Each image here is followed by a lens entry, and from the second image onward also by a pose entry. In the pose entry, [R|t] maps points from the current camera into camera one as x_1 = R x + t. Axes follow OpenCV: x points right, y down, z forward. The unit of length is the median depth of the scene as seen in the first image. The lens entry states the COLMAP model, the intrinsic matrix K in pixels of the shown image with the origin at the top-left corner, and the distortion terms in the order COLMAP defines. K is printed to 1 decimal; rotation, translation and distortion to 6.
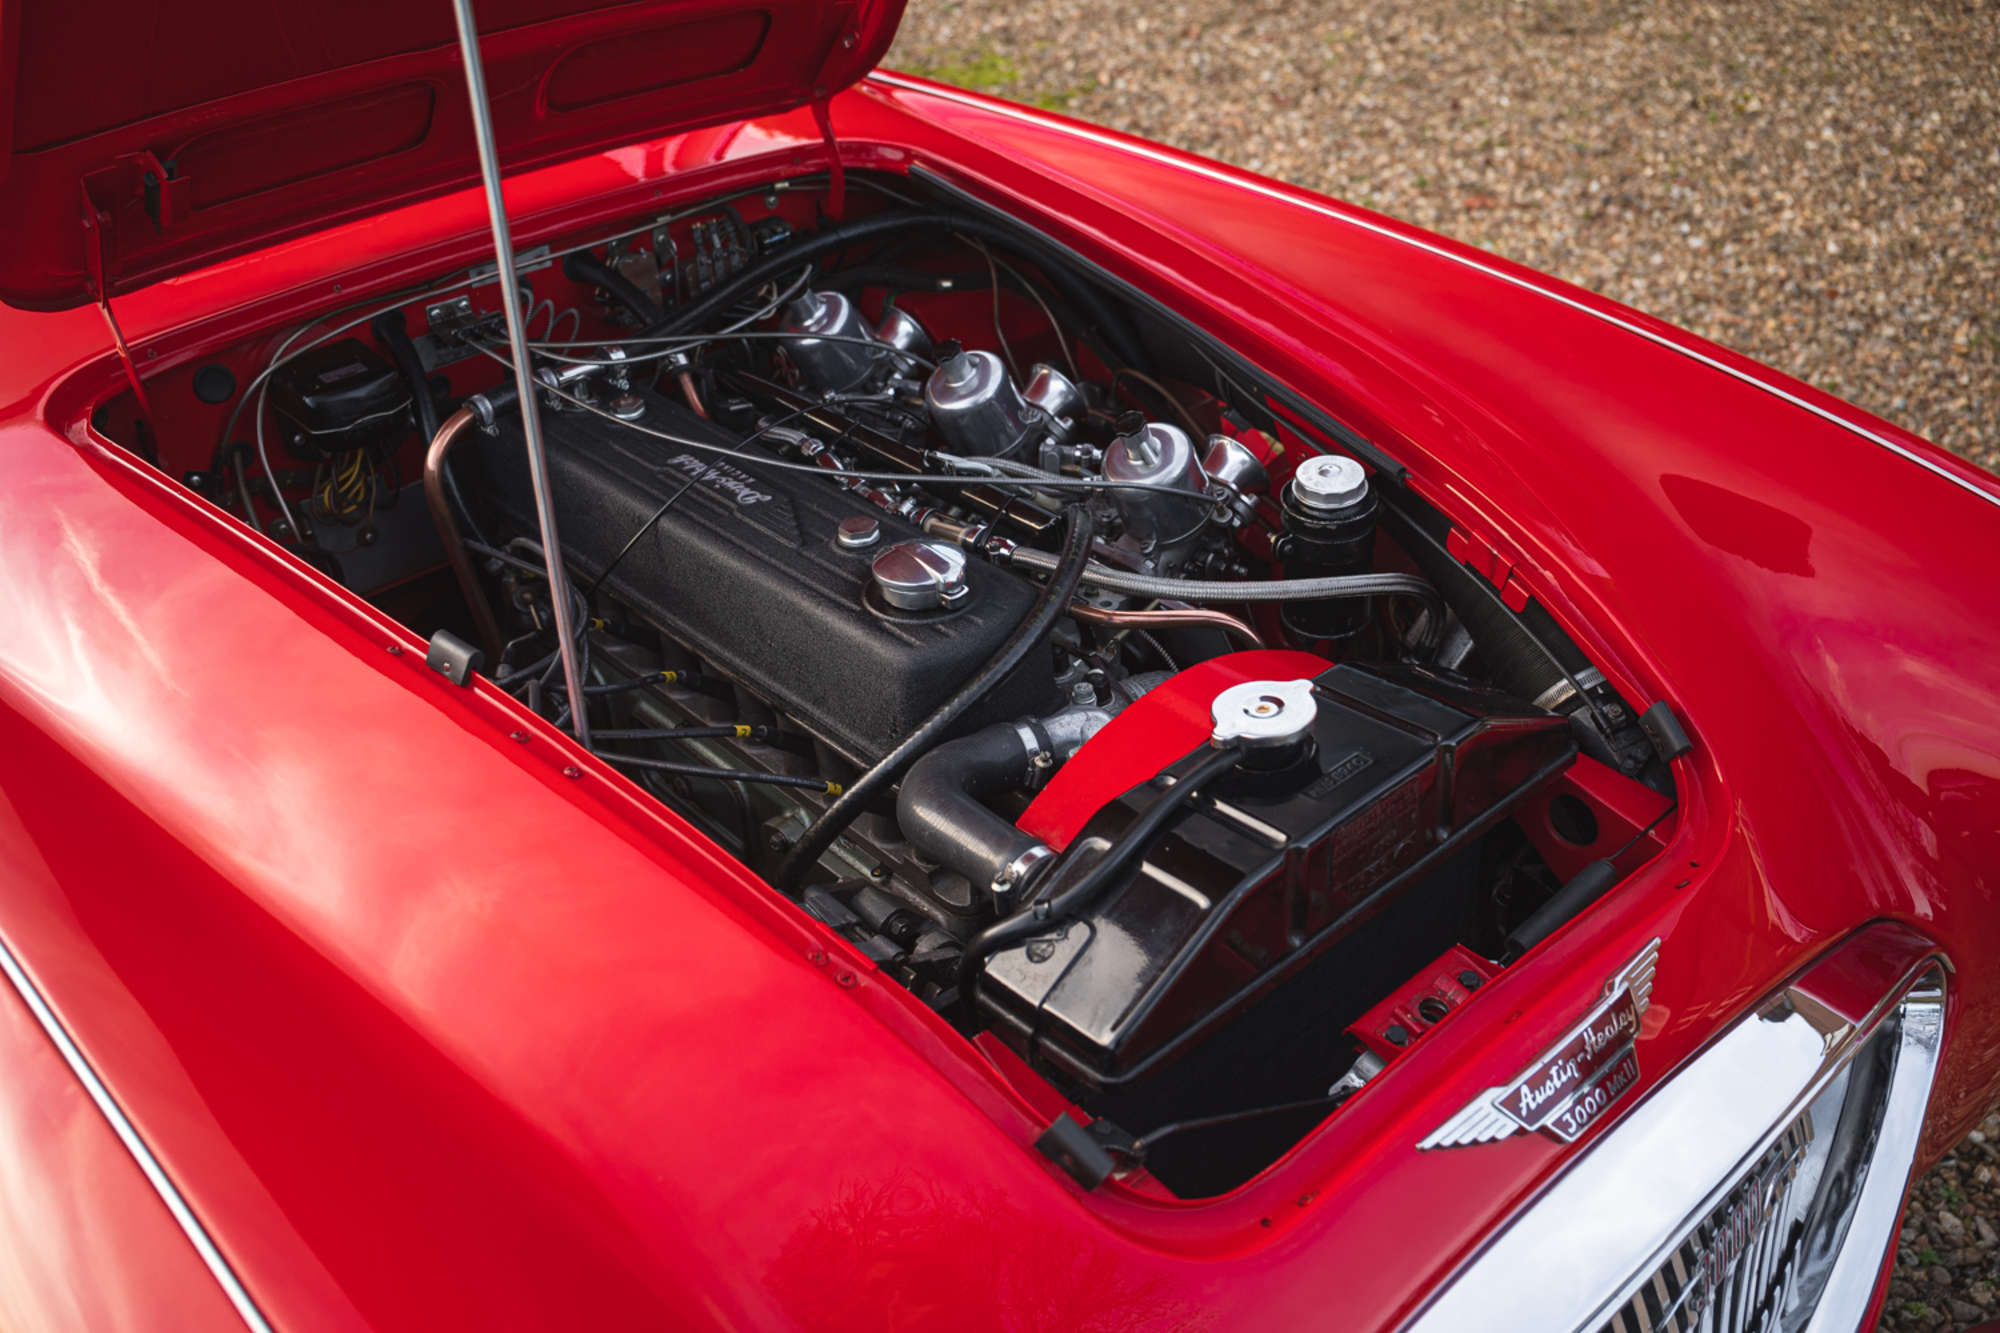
lens RADIAL K [[1864.1, 0, 1000.0], [0, 1864.1, 666.5], [0, 0, 1]] dist [-0.037315, 0.005798]
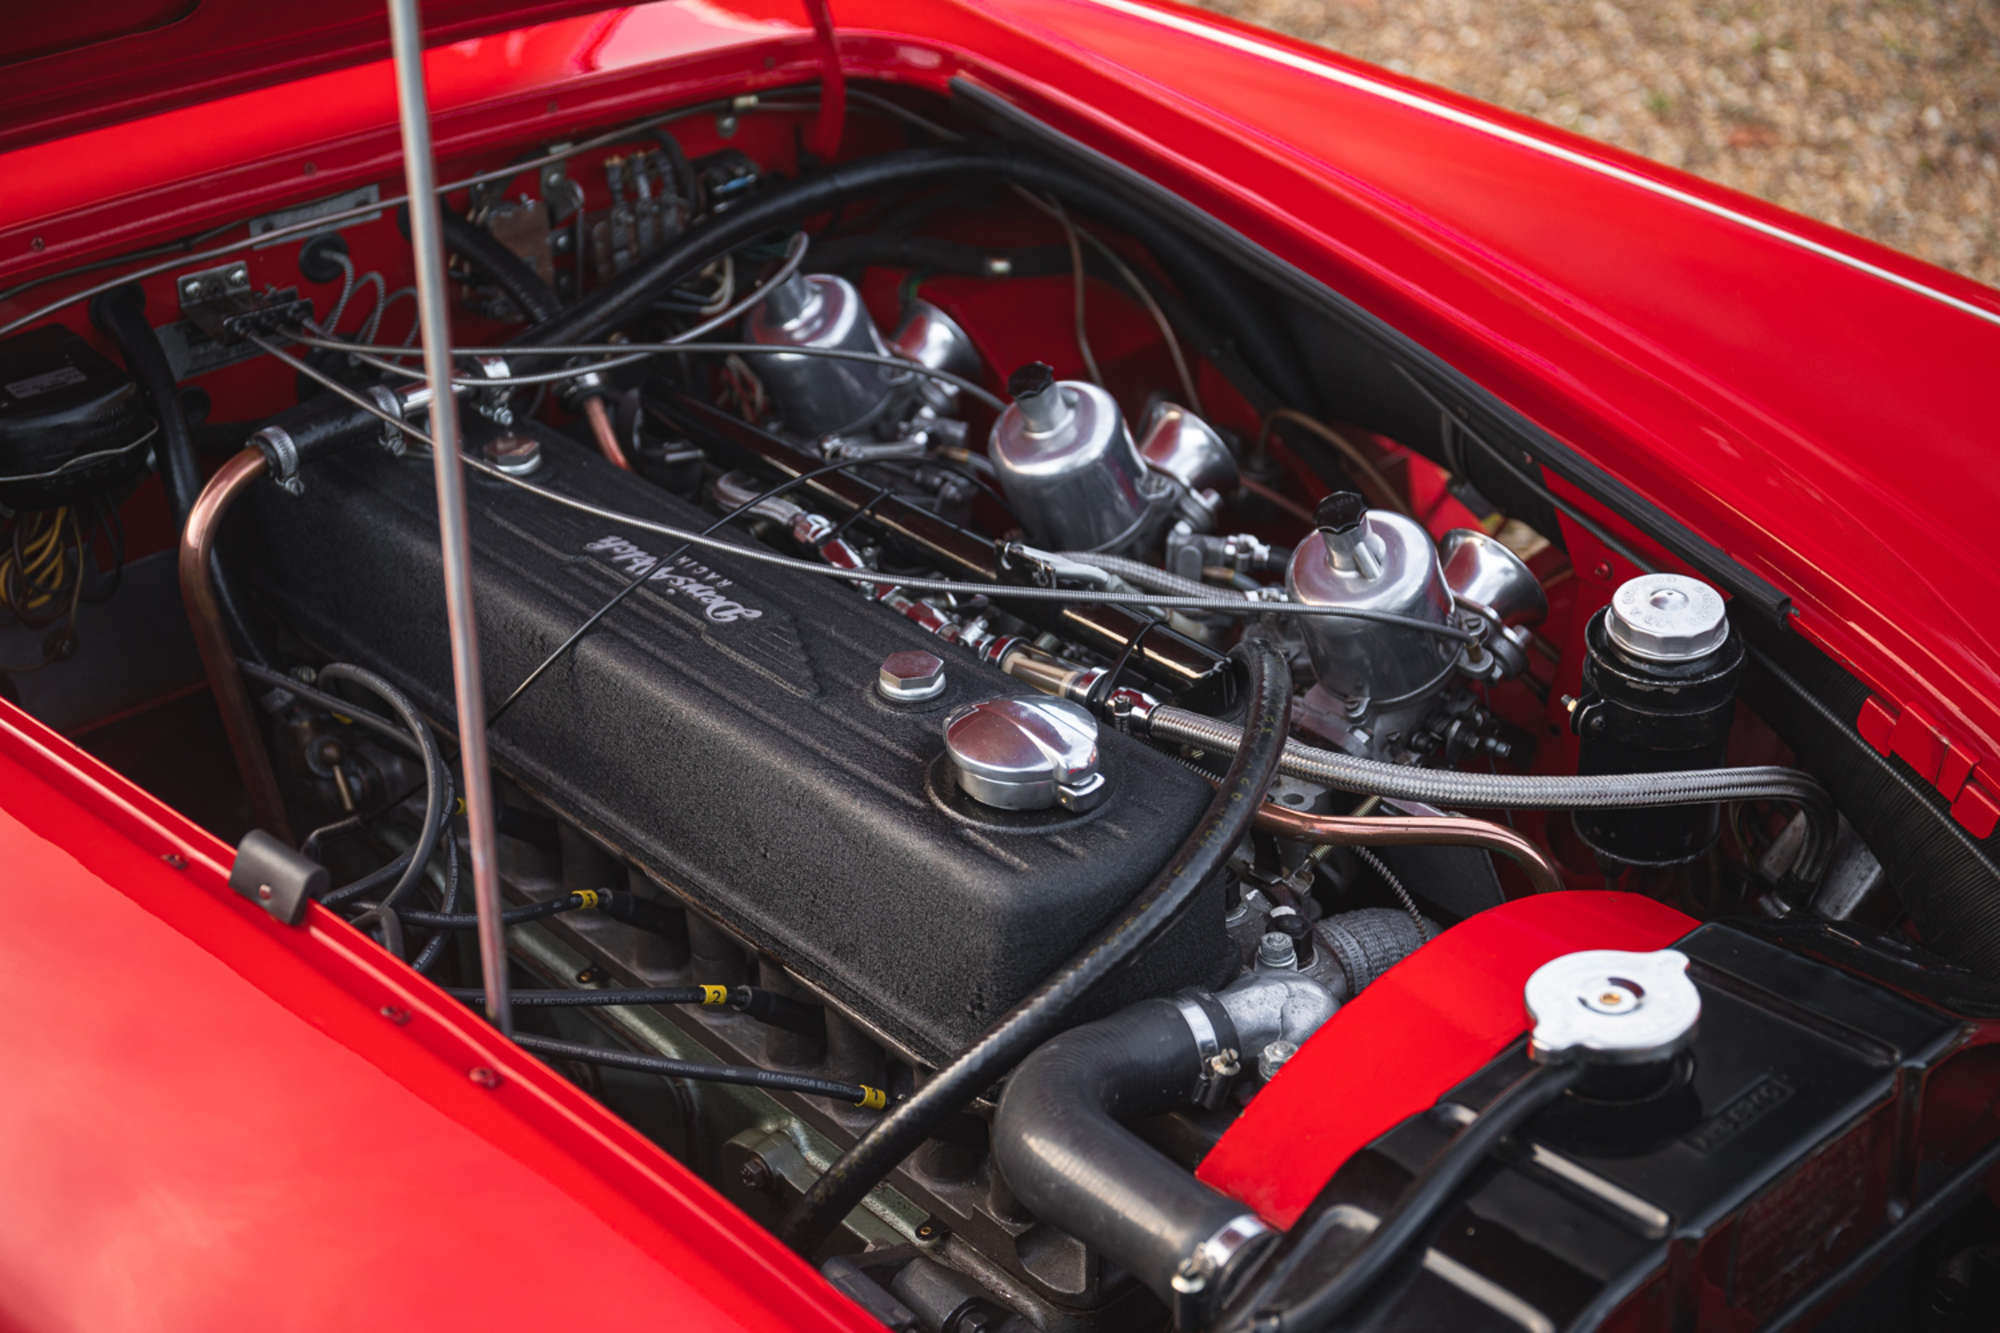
lens RADIAL K [[2919.7, 0, 1000.0], [0, 2919.7, 666.5], [0, 0, 1]] dist [0.074591, -0.050009]
pose [[0.999084, 0.028356, 0.032053, -0.072888], [-0.026640, 0.998252, -0.052750, -0.023394], [-0.033492, 0.051848, 0.998093, 0.025575]]
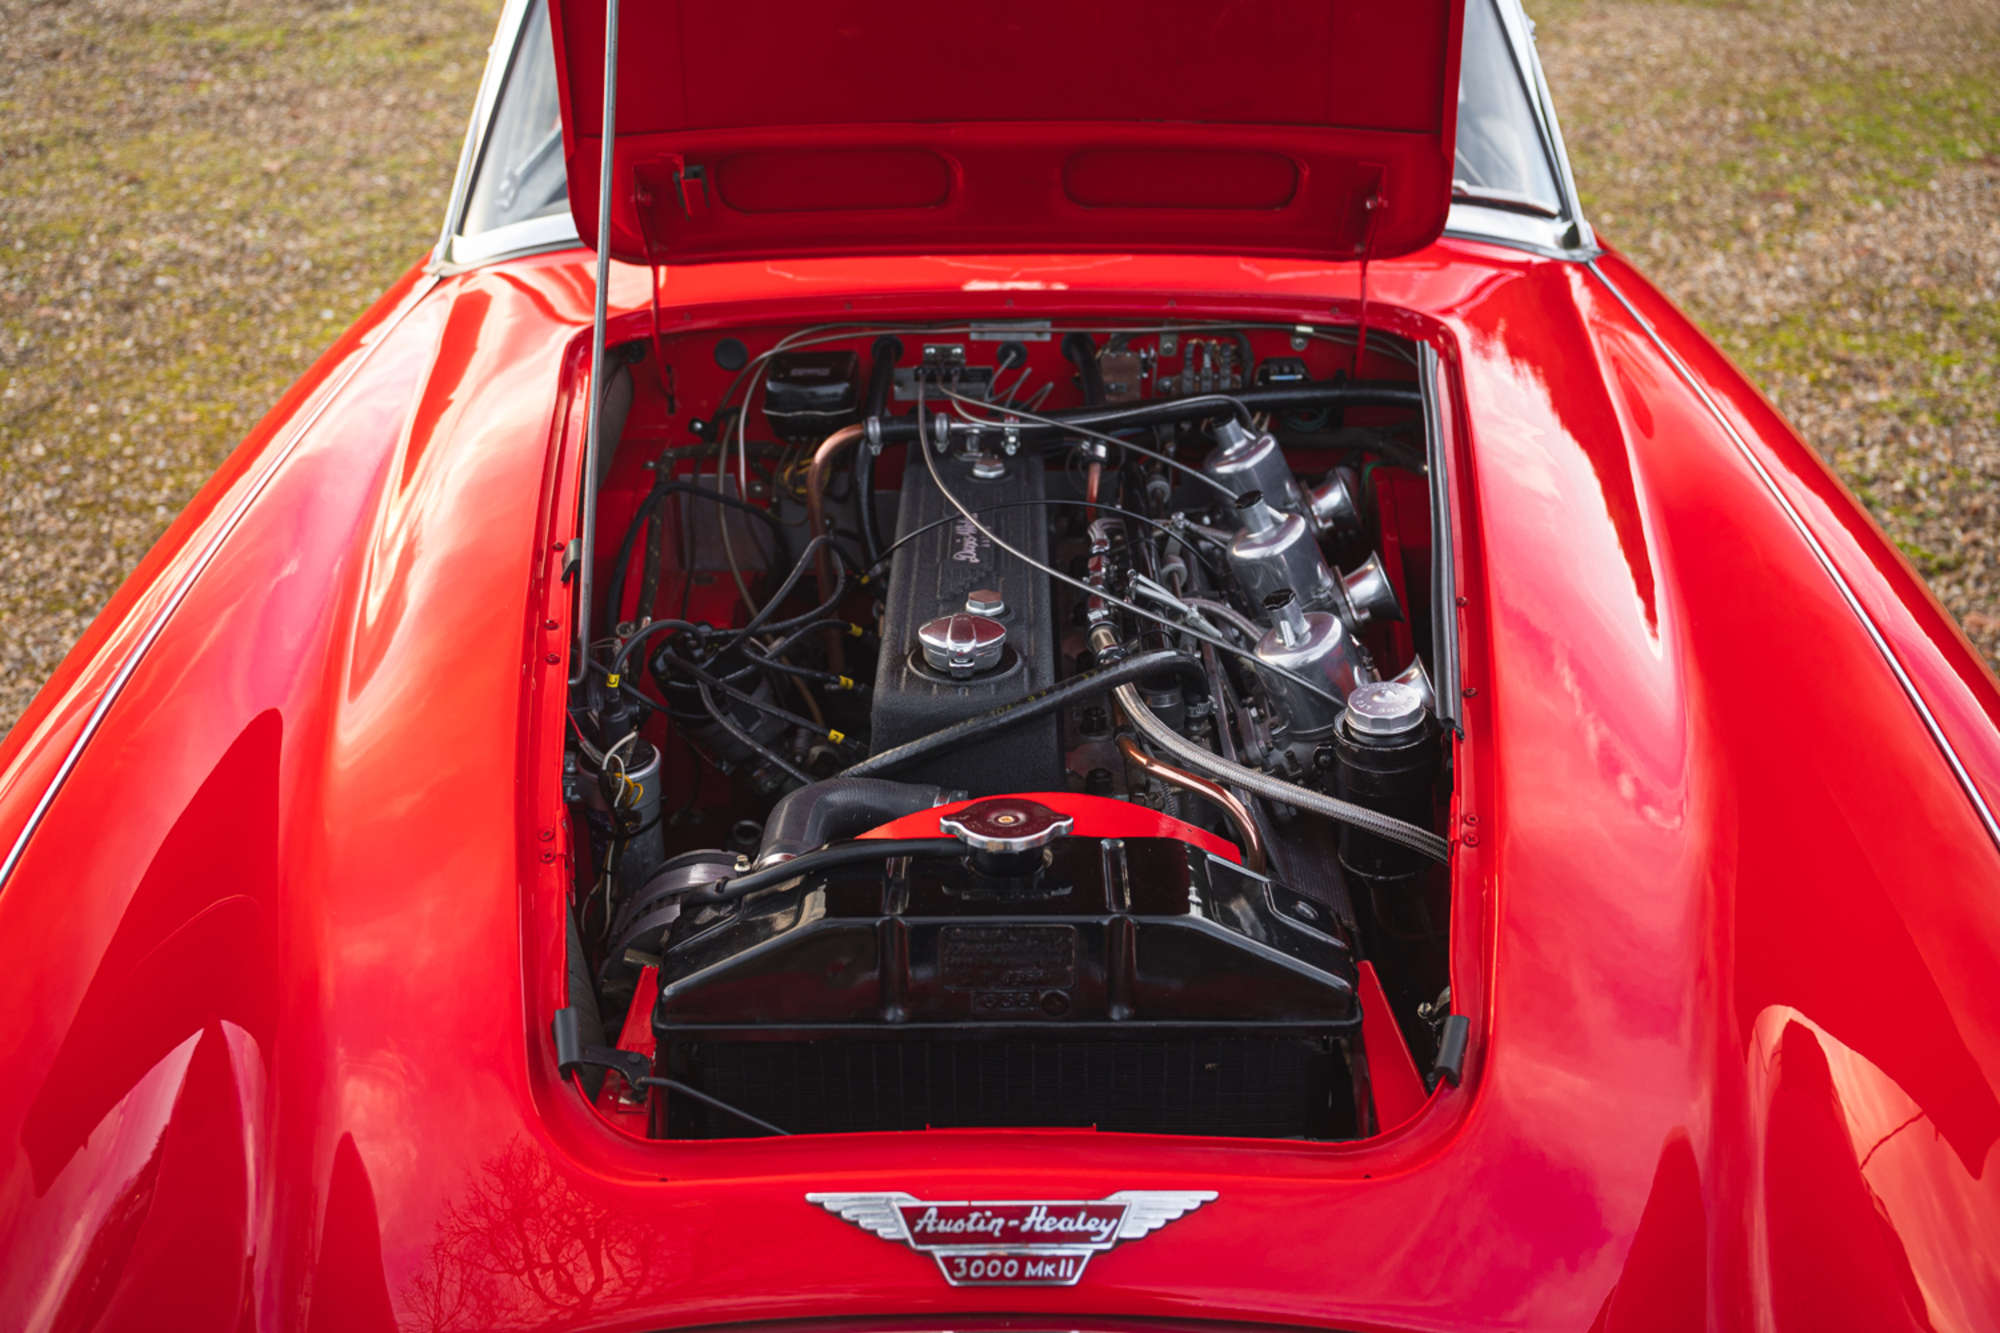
lens RADIAL K [[2240.0, 0, 1000.0], [0, 2240.0, 666.5], [0, 0, 1]] dist [-0.003340, 0.000331]
pose [[0.736386, 0.316421, -0.598008, 0.679944], [-0.384146, 0.923144, 0.015421, -0.058786], [0.556927, 0.218366, 0.801342, -0.023476]]
